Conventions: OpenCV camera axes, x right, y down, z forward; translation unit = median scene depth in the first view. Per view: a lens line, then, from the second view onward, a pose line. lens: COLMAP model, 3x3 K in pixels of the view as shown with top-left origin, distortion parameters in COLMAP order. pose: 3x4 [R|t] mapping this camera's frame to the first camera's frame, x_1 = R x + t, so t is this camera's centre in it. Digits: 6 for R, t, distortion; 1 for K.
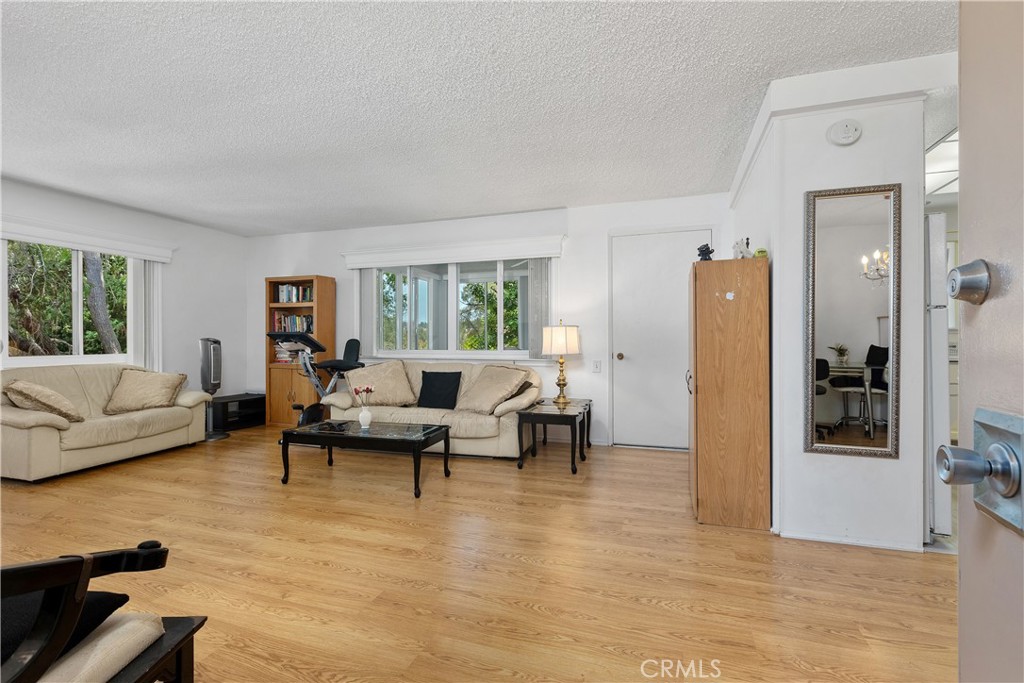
lens RADIAL K [[463.6, 0, 514.2], [0, 463.6, 339.5], [0, 0, 1]] dist [-0.000451, -0.000673]
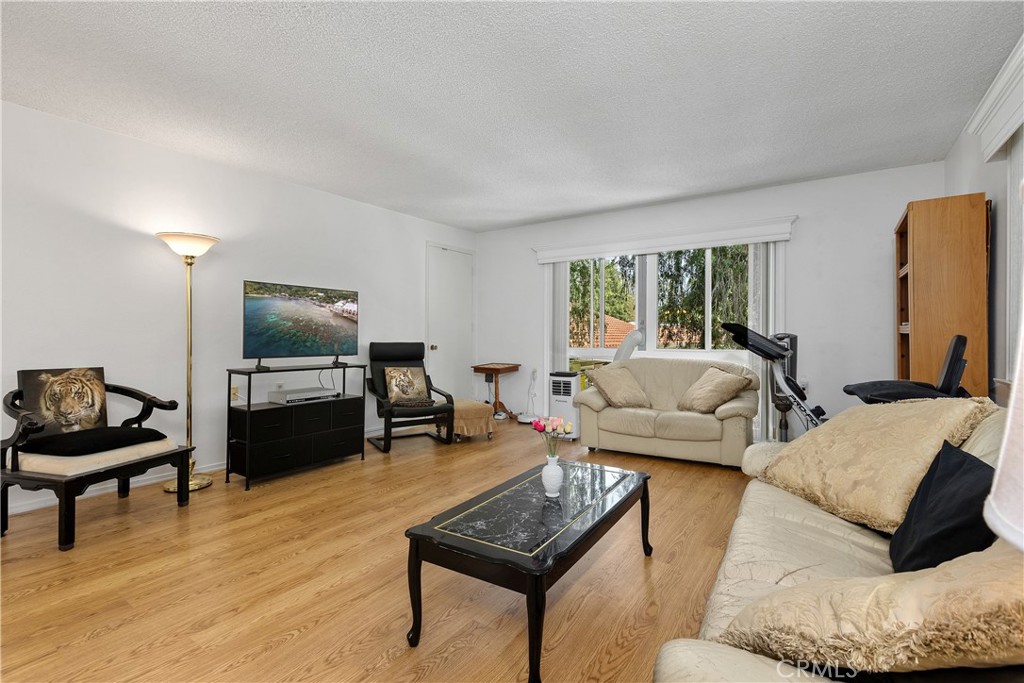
lens RADIAL K [[463.6, 0, 510.0], [0, 463.6, 335.6], [0, 0, 1]] dist [-0.000451, -0.000673]
pose [[-0.269203, 0.002680, -0.963080, 0.230474], [-0.001854, 0.999993, 0.003301, -0.001760], [0.963082, 0.002674, -0.269196, 1.127670]]
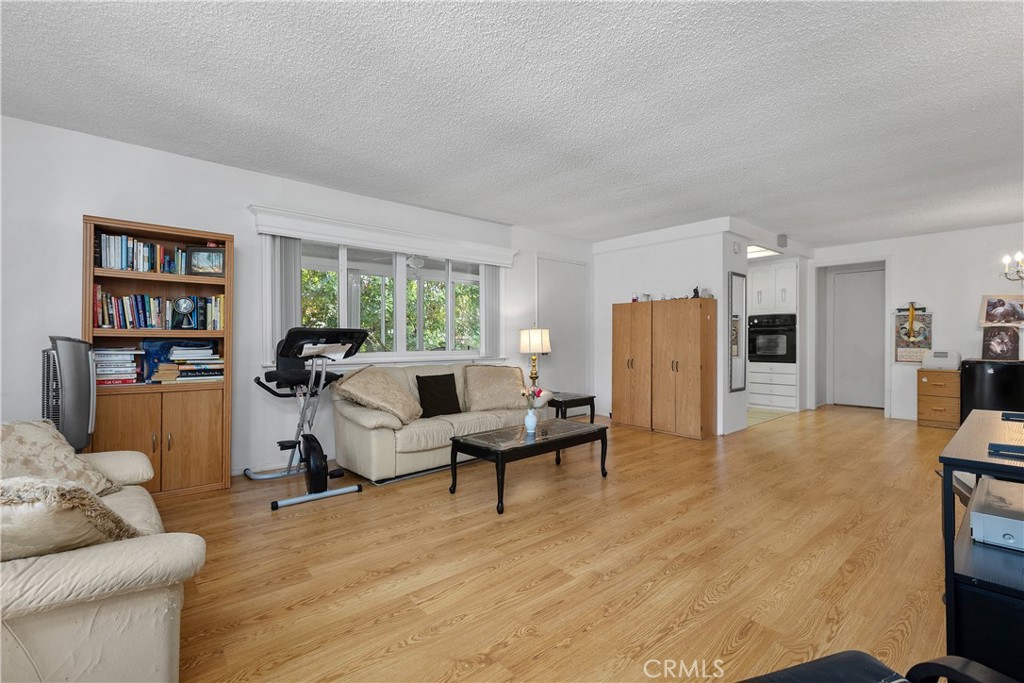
lens RADIAL K [[463.6, 0, 519.1], [0, 463.6, 342.3], [0, 0, 1]] dist [-0.000451, -0.000673]
pose [[0.489227, -0.004003, 0.872147, -1.202415], [-0.002594, 0.999978, 0.006045, -0.001187], [-0.872153, -0.005220, 0.489206, 0.565050]]
